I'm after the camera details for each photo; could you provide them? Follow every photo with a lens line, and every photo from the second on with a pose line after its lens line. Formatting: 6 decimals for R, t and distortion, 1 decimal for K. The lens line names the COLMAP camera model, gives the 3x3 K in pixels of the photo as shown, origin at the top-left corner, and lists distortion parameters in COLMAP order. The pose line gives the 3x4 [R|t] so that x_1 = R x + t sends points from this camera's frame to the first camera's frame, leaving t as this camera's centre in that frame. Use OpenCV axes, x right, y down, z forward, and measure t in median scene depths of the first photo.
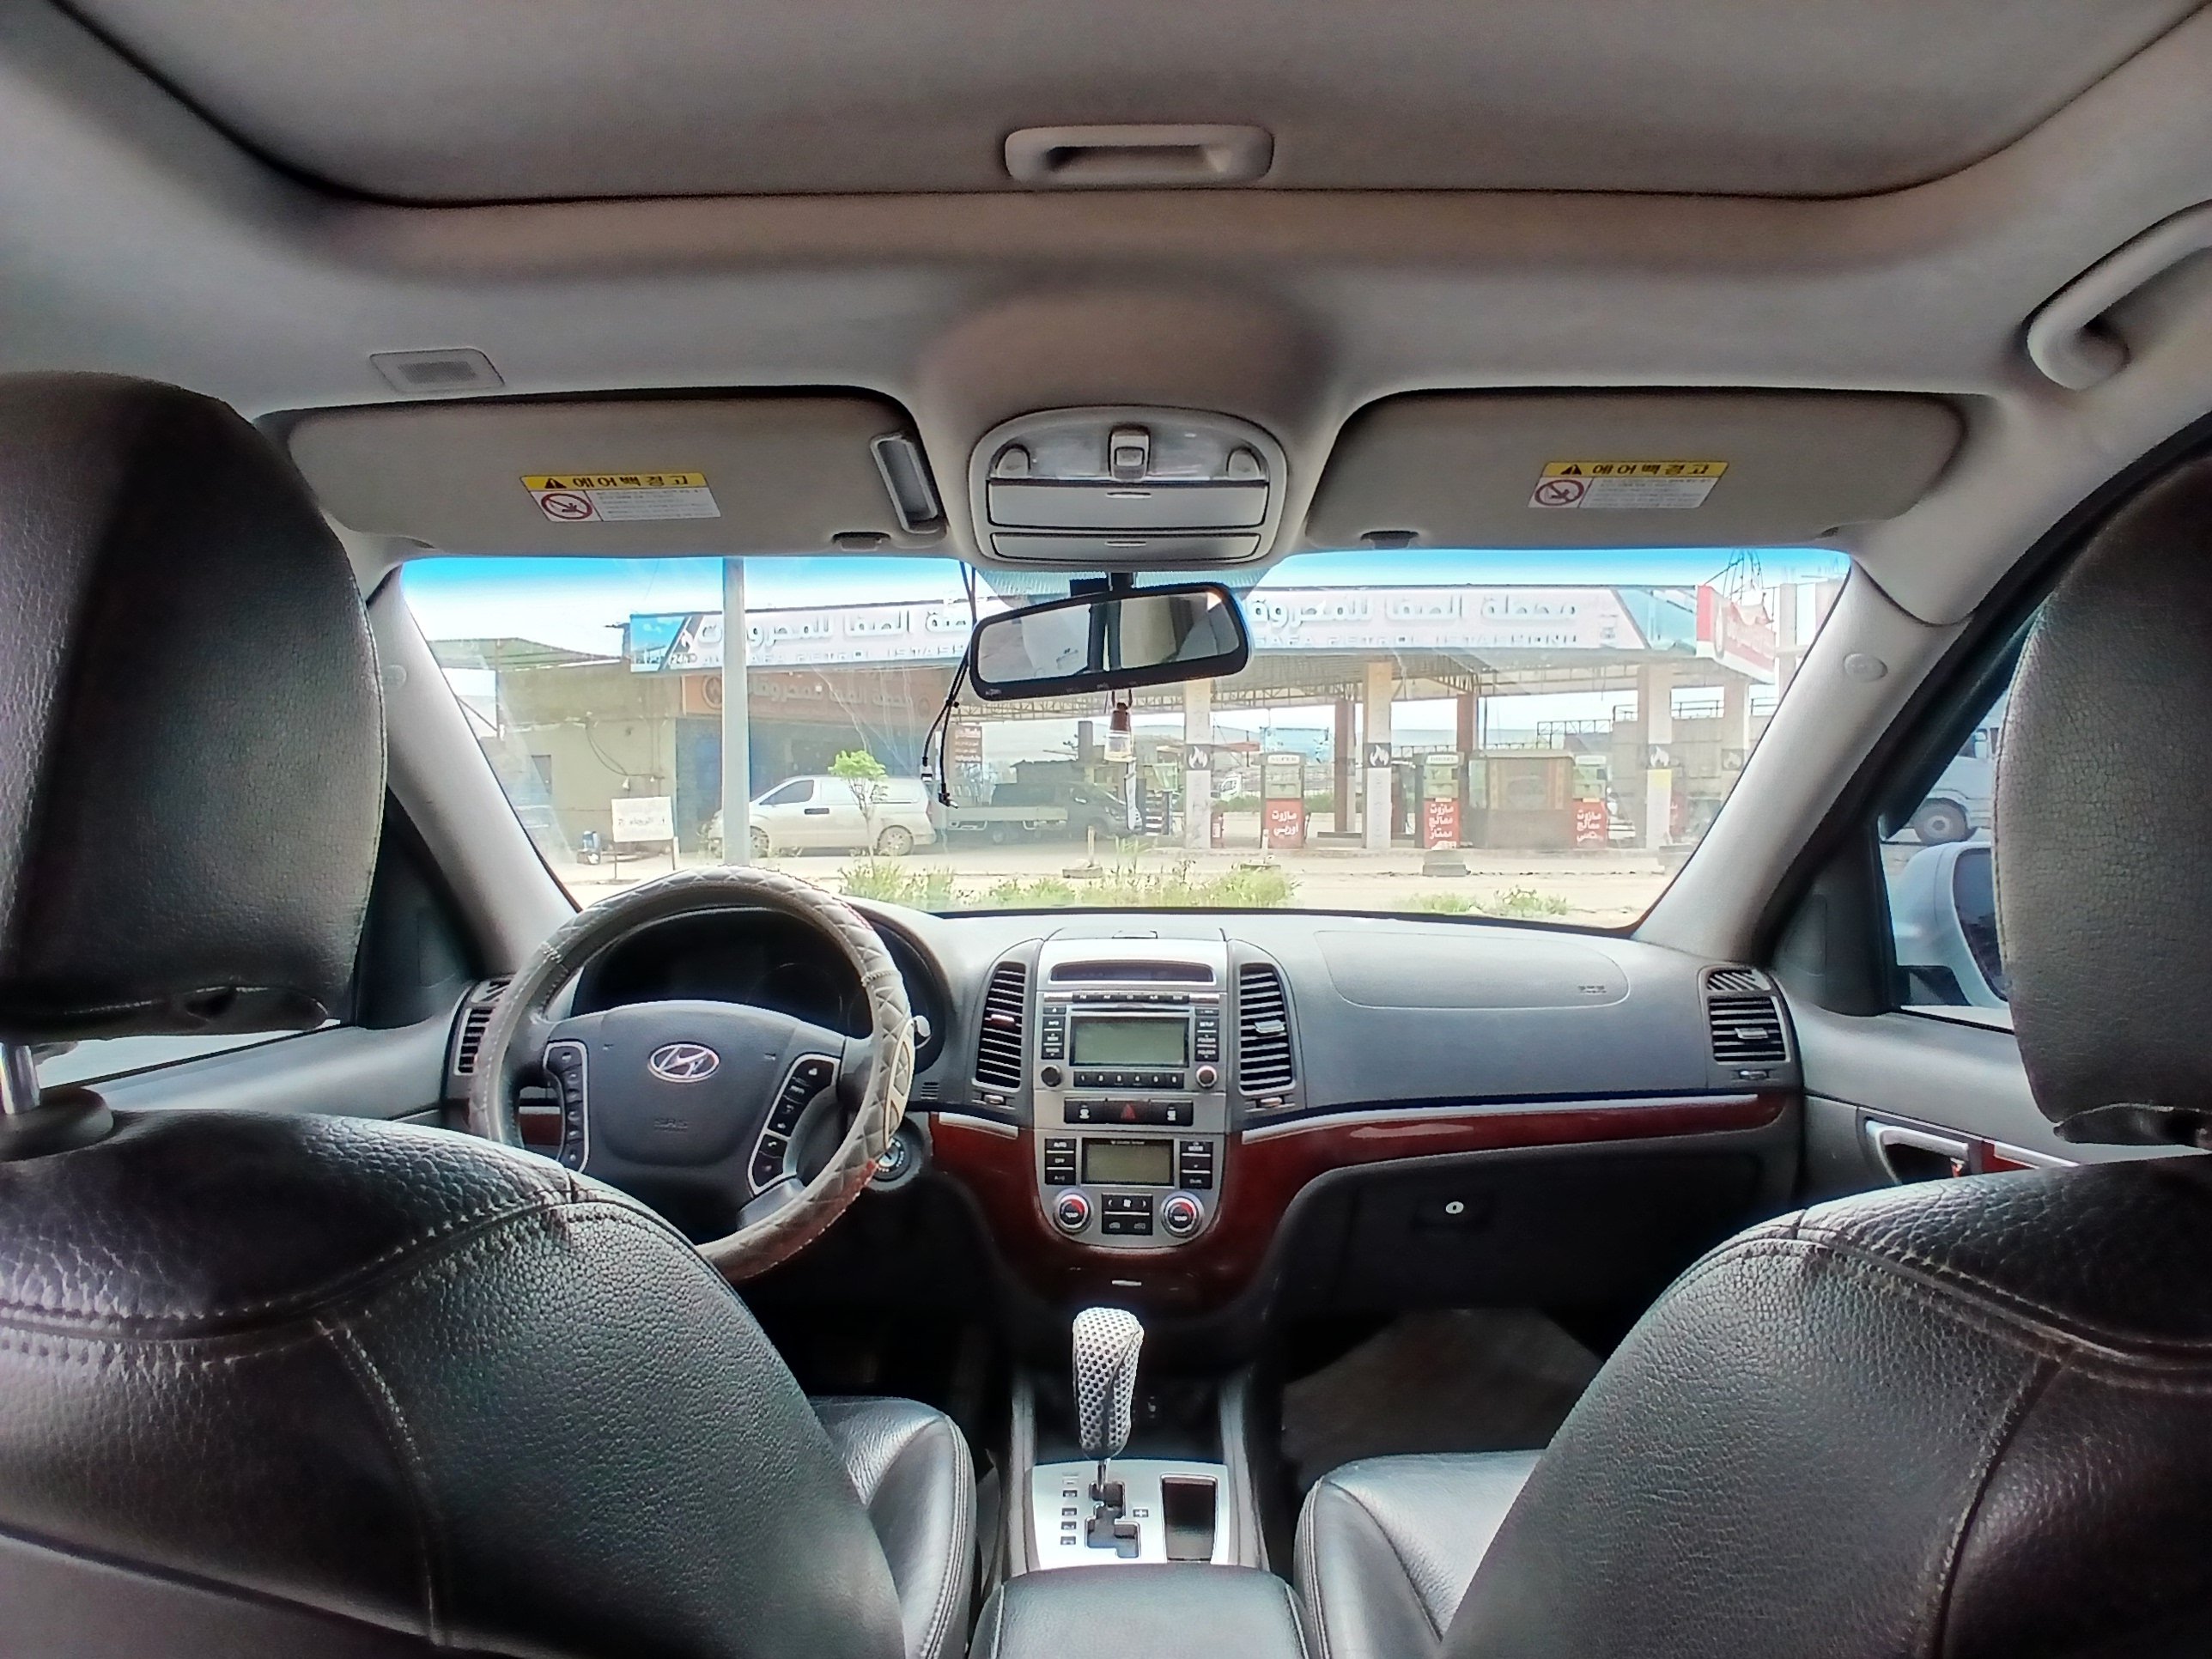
lens RADIAL K [[1148.5, 0, 1097.4], [0, 1148.5, 822.8], [0, 0, 1]] dist [-0.007694, -0.023410]
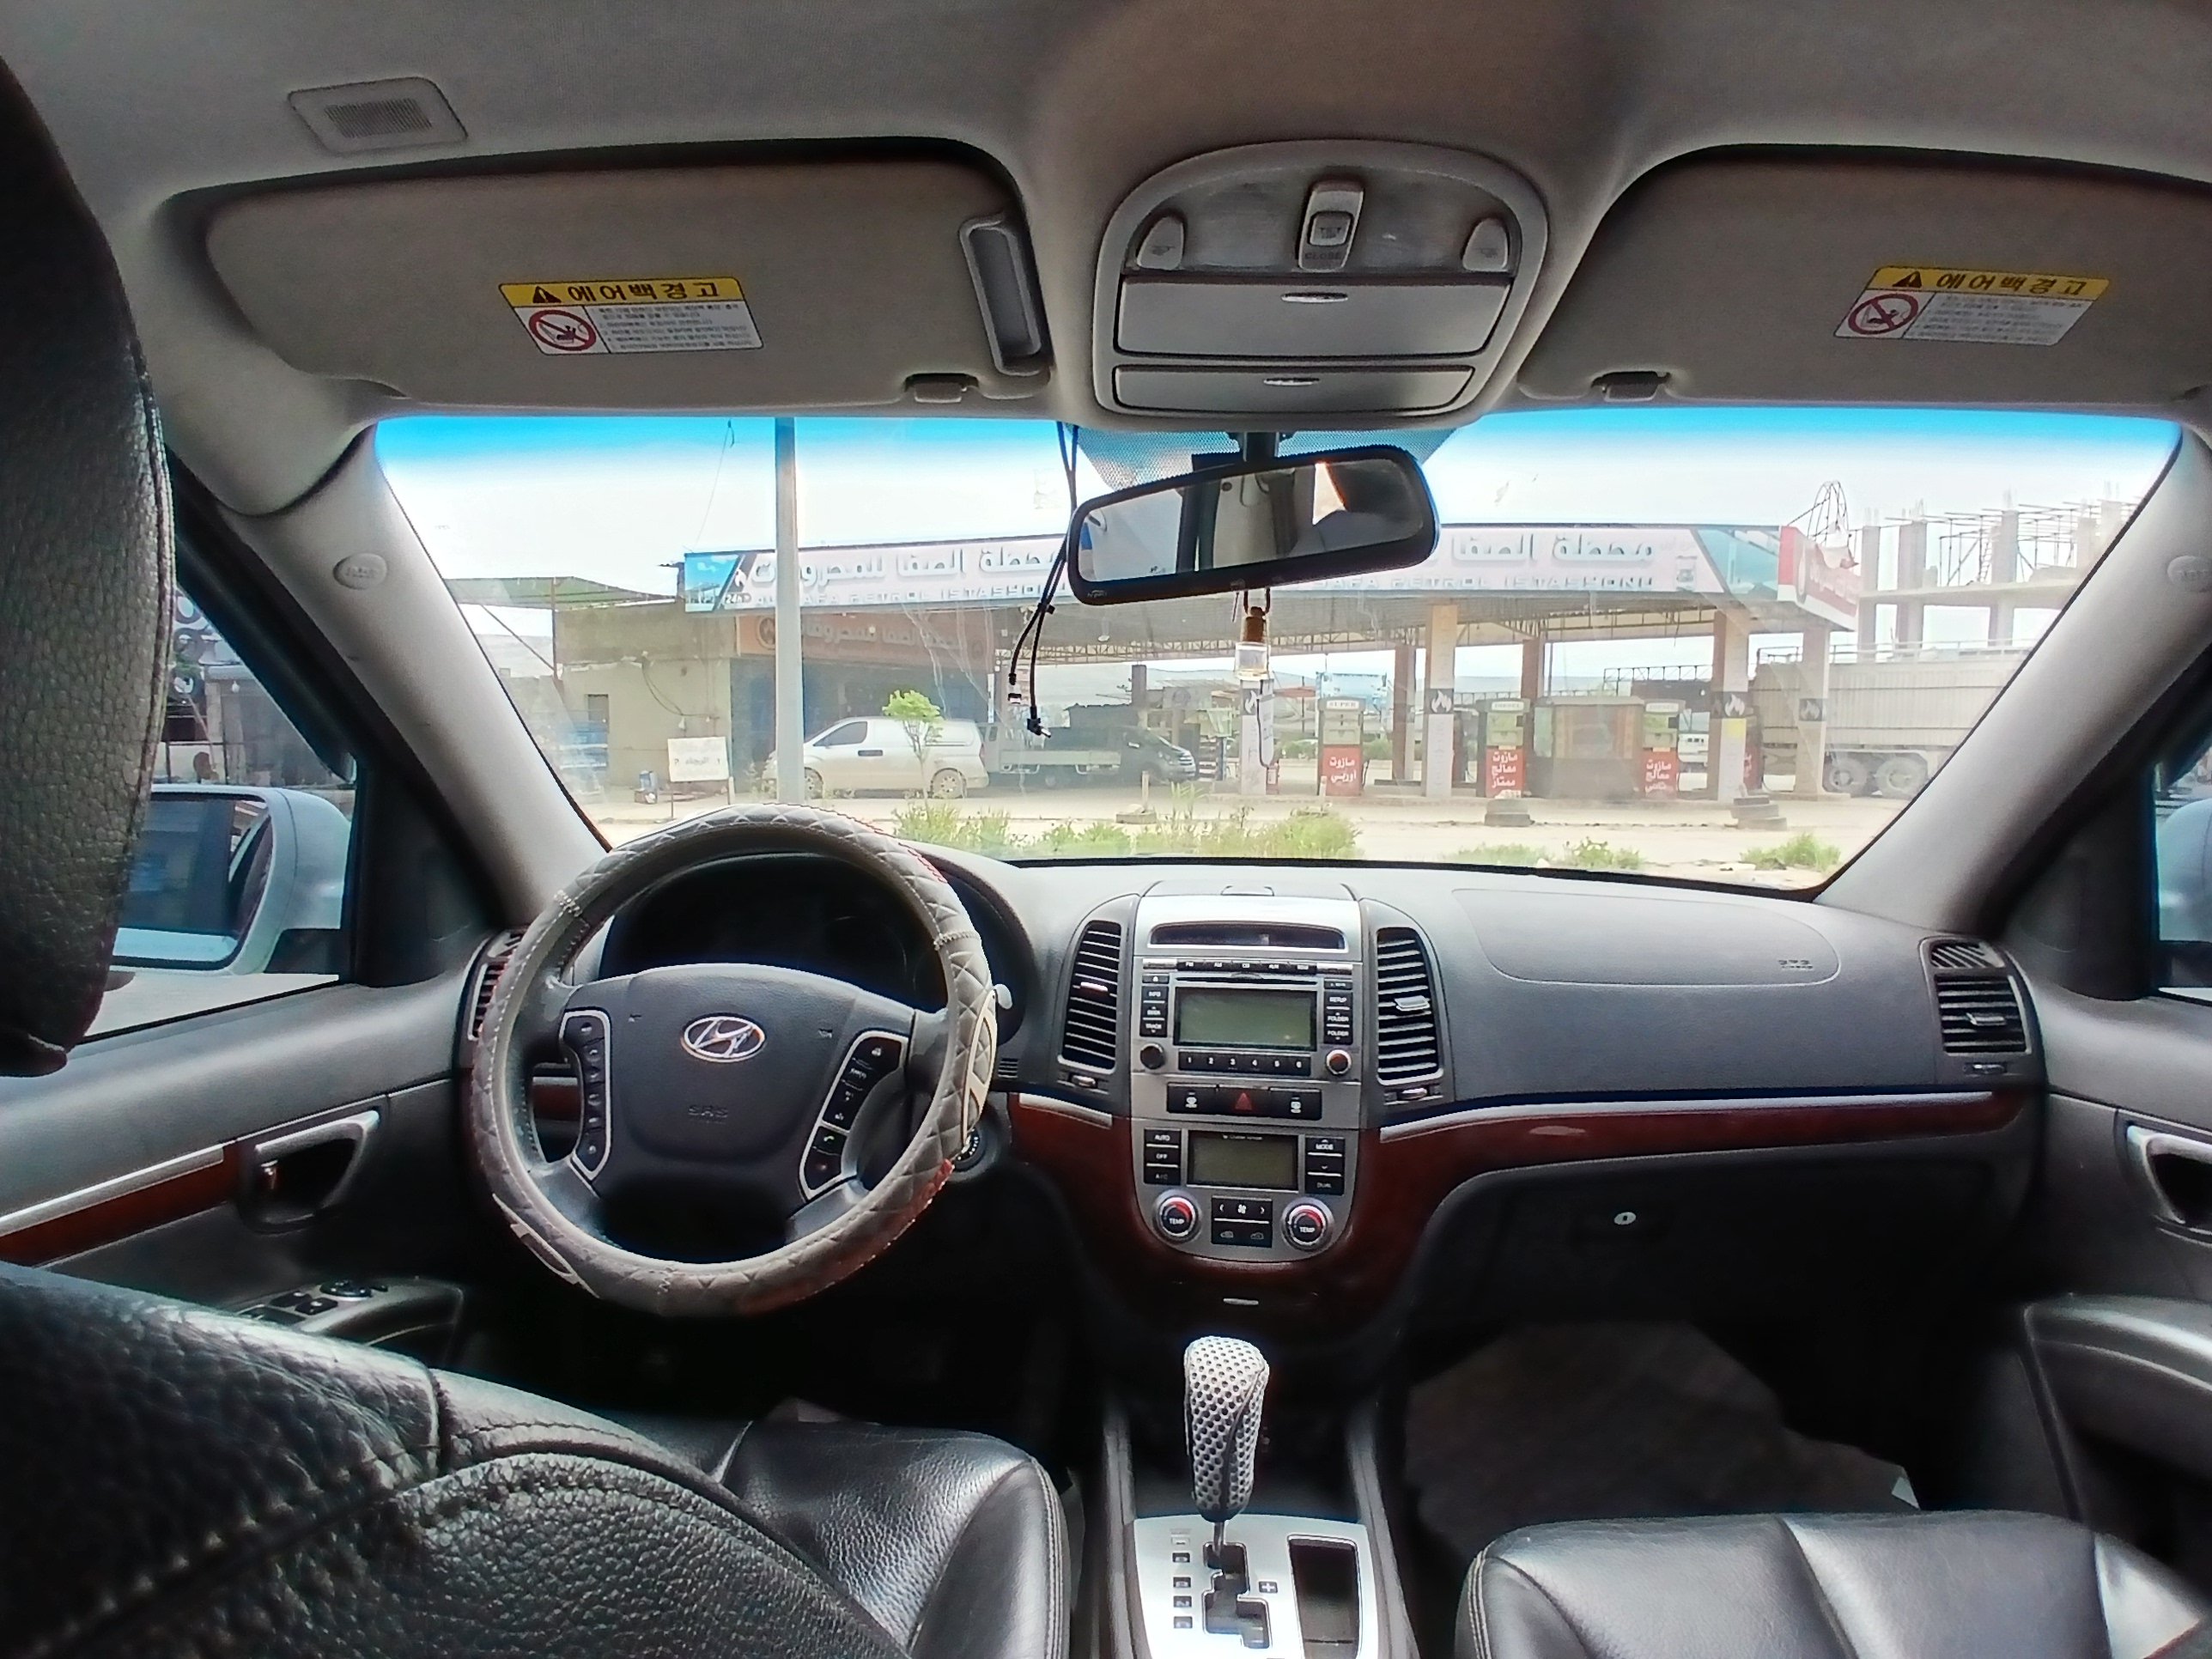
lens RADIAL K [[1148.5, 0, 1095.4], [0, 1148.5, 824.8], [0, 0, 1]] dist [-0.007694, -0.023410]
pose [[0.998907, 0.012135, -0.045146, -0.047081], [-0.009887, 0.998716, 0.049693, 0.007690], [0.045691, -0.049193, 0.997744, 0.161544]]
